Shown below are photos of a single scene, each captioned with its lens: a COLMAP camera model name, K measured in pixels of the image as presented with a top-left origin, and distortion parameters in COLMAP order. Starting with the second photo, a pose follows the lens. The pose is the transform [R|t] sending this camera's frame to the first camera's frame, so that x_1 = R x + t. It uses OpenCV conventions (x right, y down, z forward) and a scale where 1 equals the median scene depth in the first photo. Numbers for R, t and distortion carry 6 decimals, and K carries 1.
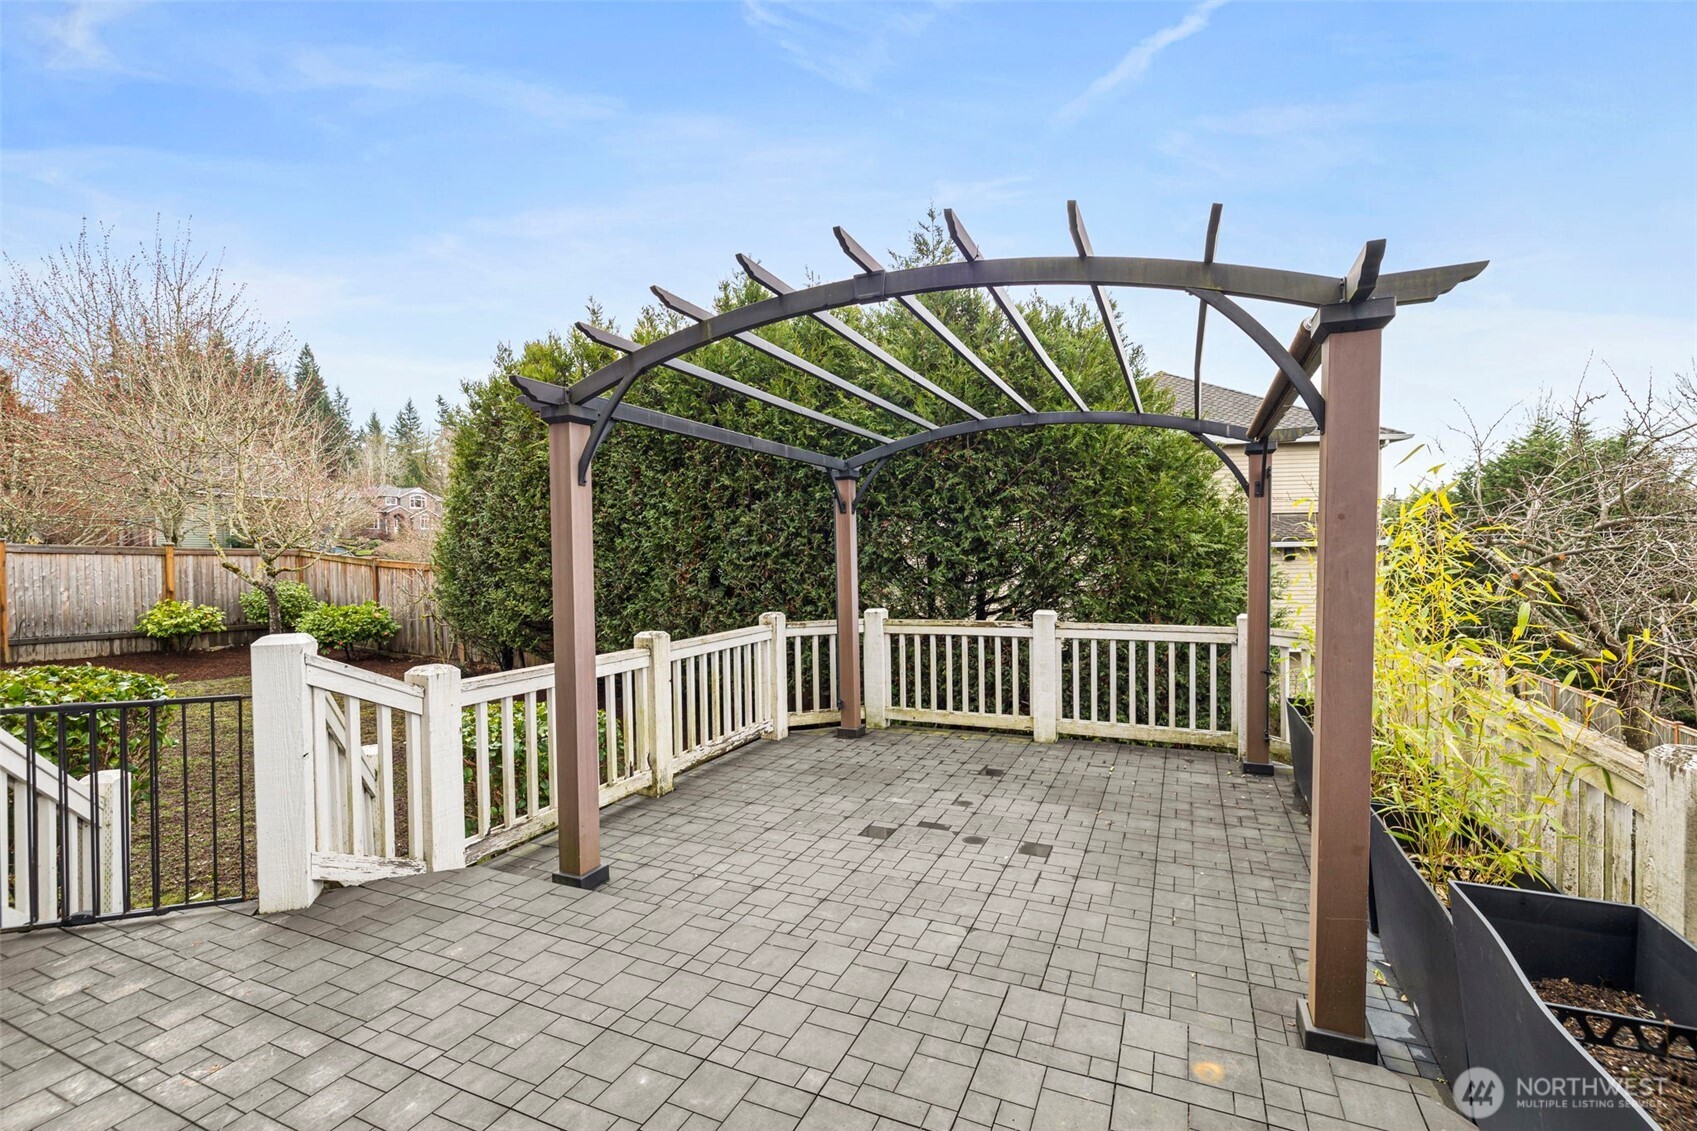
lens RADIAL K [[741.6, 0, 849.6], [0, 741.6, 563.9], [0, 0, 1]] dist [0.002603, 0.000120]
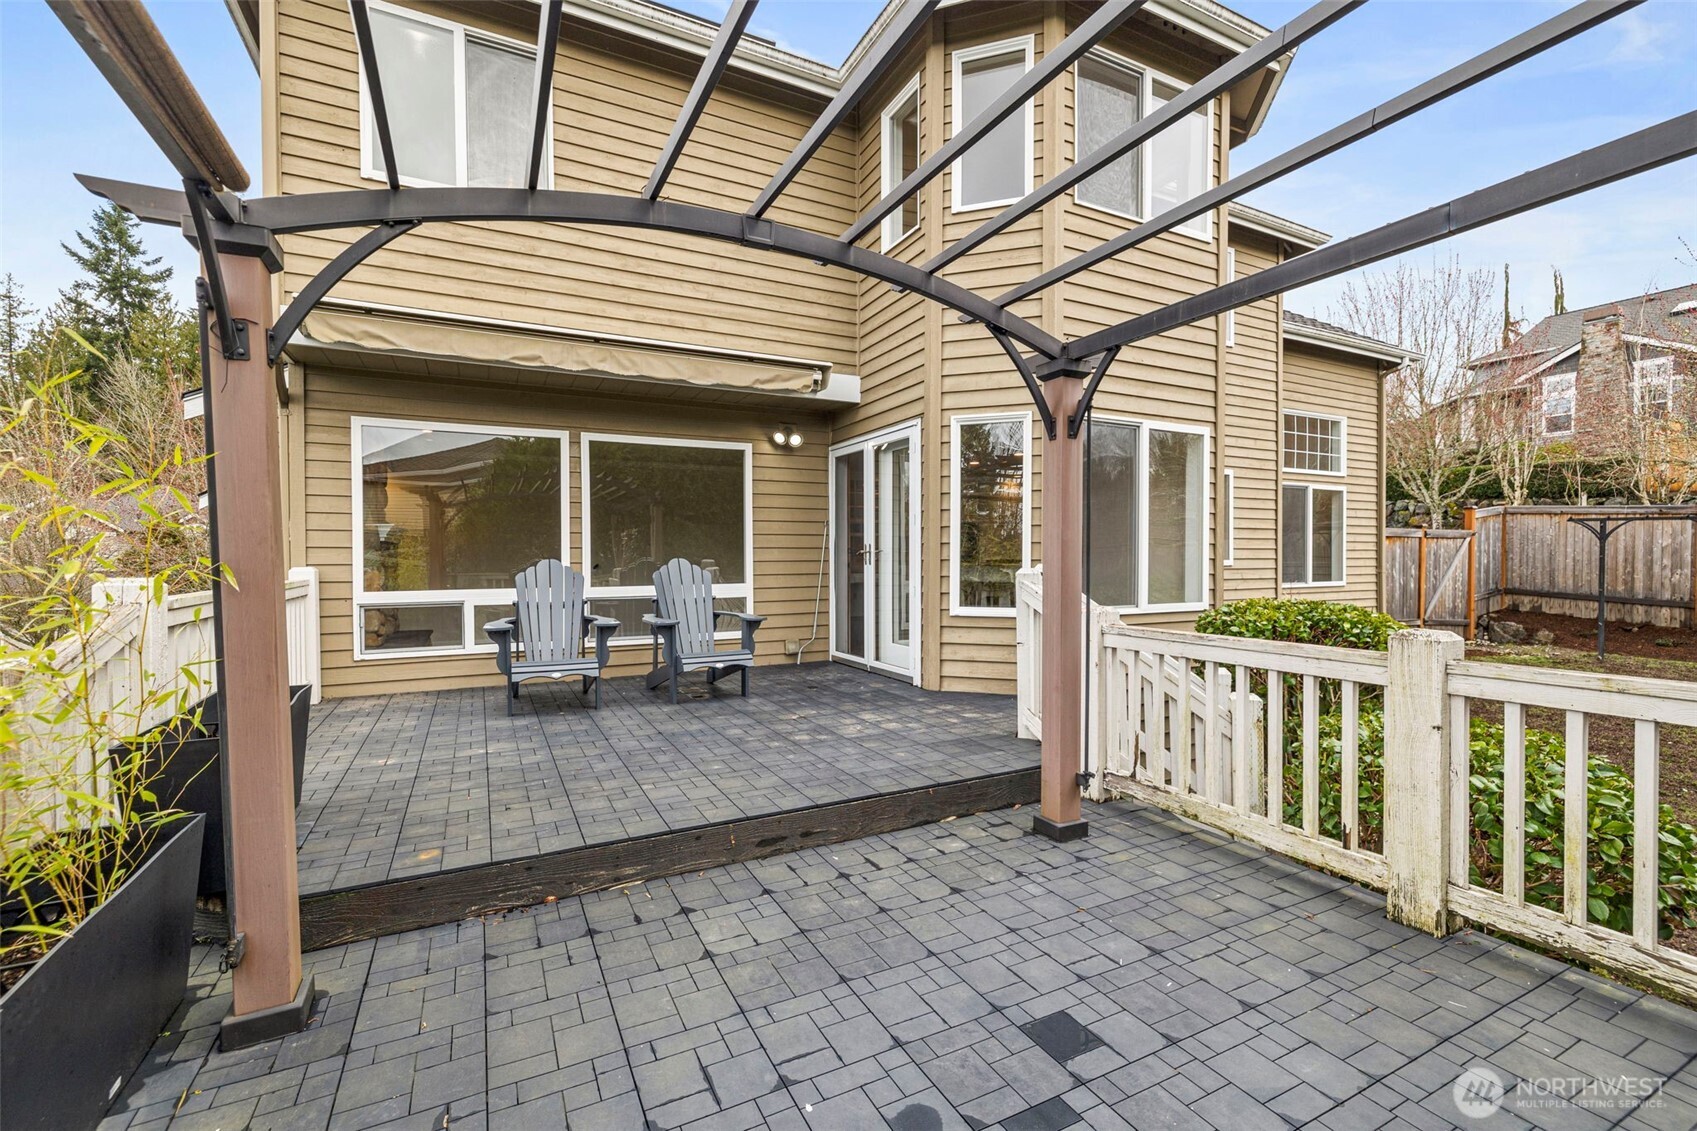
lens RADIAL K [[726.7, 0, 851.5], [0, 726.7, 566.9], [0, 0, 1]] dist [-0.000629, 0.000634]
pose [[-0.622478, 0.026447, -0.782190, 0.462360], [0.005745, 0.999556, 0.029225, 0.028191], [0.782616, 0.013698, -0.622354, 1.097583]]
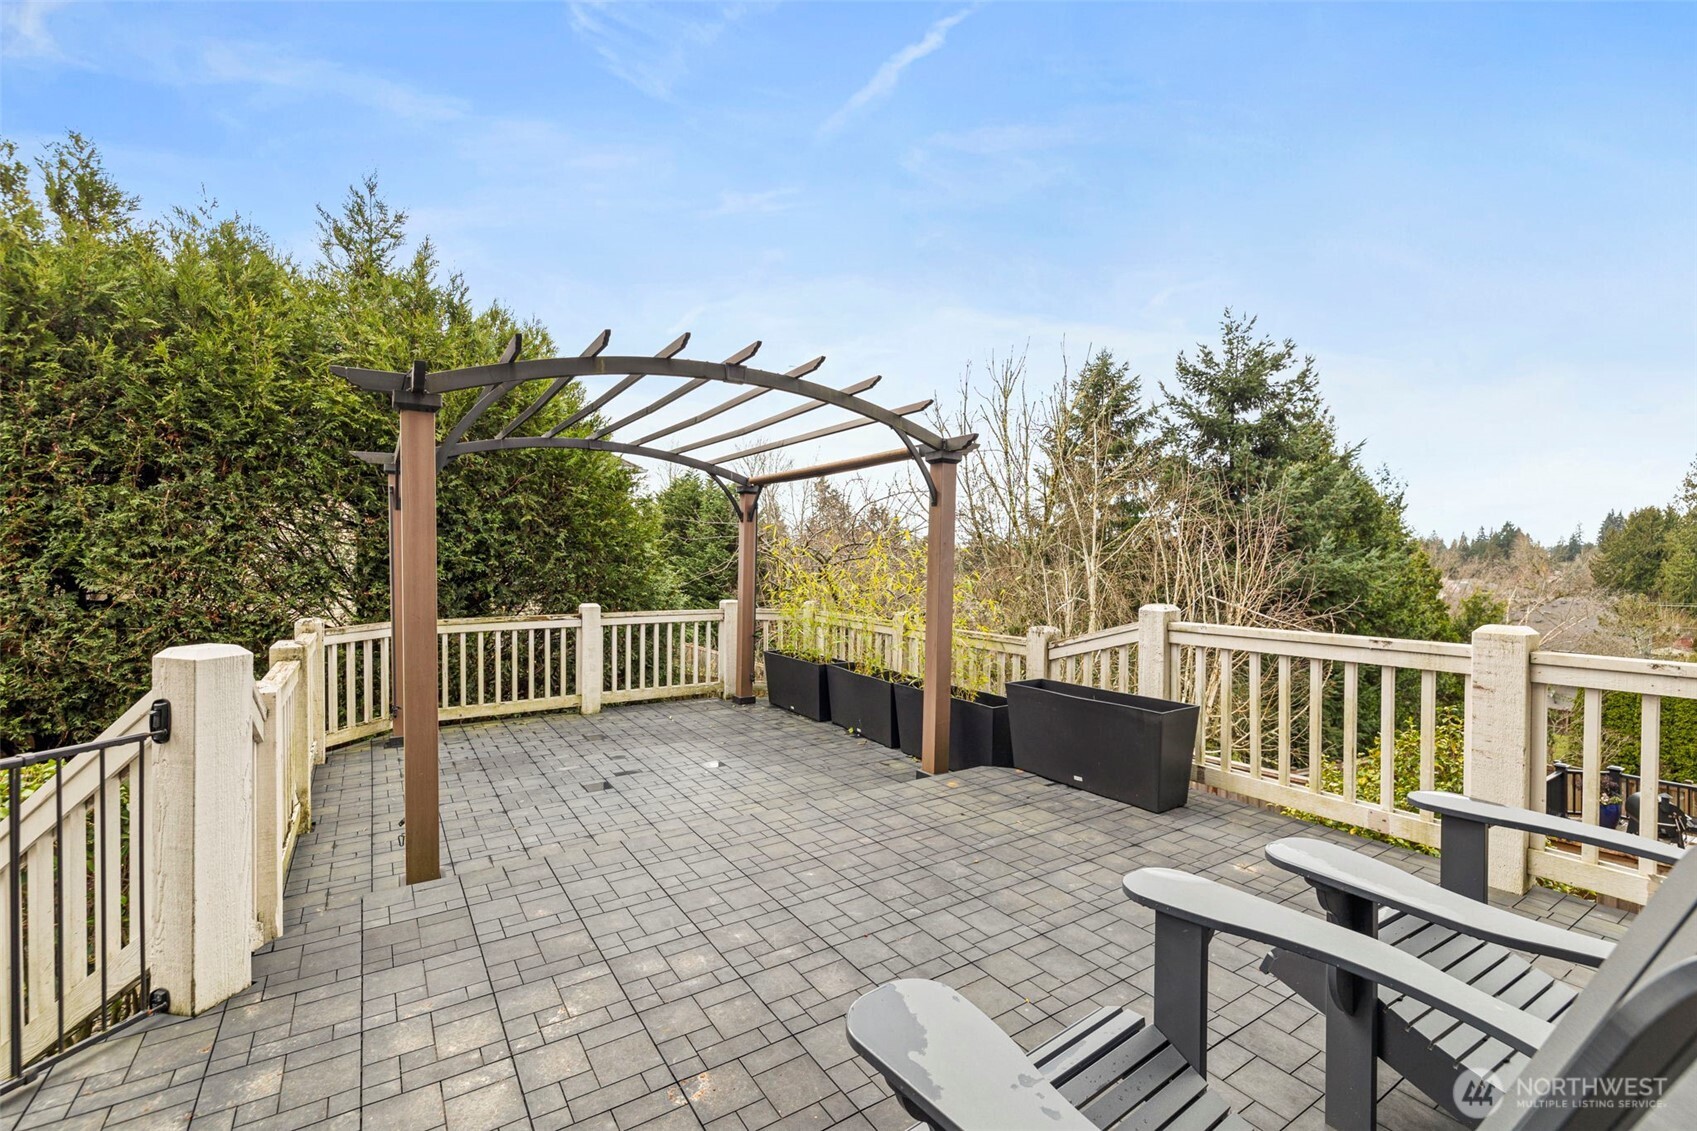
lens RADIAL K [[726.7, 0, 844.1], [0, 726.7, 566.0], [0, 0, 1]] dist [-0.000629, 0.000634]
pose [[0.544333, 0.006803, 0.838842, -0.675059], [-0.003932, 0.999977, -0.005559, 0.009745], [-0.838860, -0.000272, 0.544347, 0.026630]]
